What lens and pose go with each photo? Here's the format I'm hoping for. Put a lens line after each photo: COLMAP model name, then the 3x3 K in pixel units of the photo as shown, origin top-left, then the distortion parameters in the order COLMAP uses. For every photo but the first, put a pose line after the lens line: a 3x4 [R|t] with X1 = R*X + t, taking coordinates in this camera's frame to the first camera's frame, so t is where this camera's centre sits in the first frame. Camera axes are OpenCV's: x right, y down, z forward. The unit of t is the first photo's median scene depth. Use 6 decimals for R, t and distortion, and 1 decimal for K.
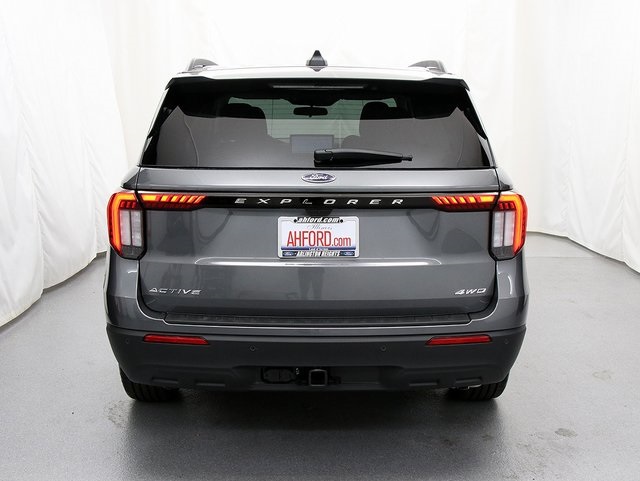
lens RADIAL K [[700.5, 0, 320.0], [0, 700.5, 240.5], [0, 0, 1]] dist [-0.153370, 0.227307]
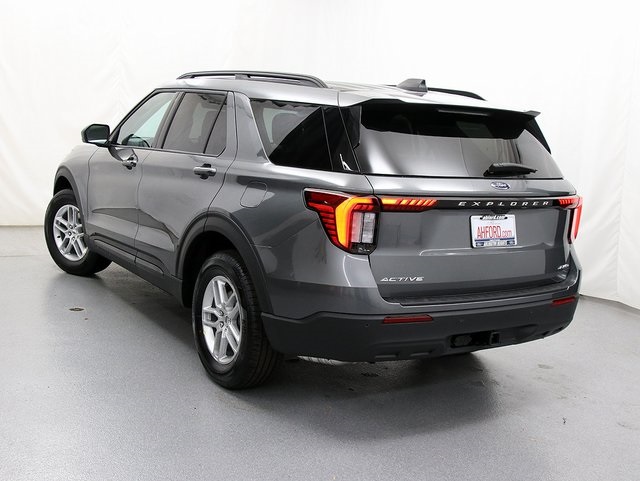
lens RADIAL K [[700.5, 0, 320.0], [0, 700.5, 240.5], [0, 0, 1]] dist [-0.153370, 0.227307]
pose [[0.891620, -0.035884, 0.451361, -0.880470], [0.035677, 0.999323, 0.008973, -0.009818], [-0.451377, 0.008103, 0.892296, -0.011253]]
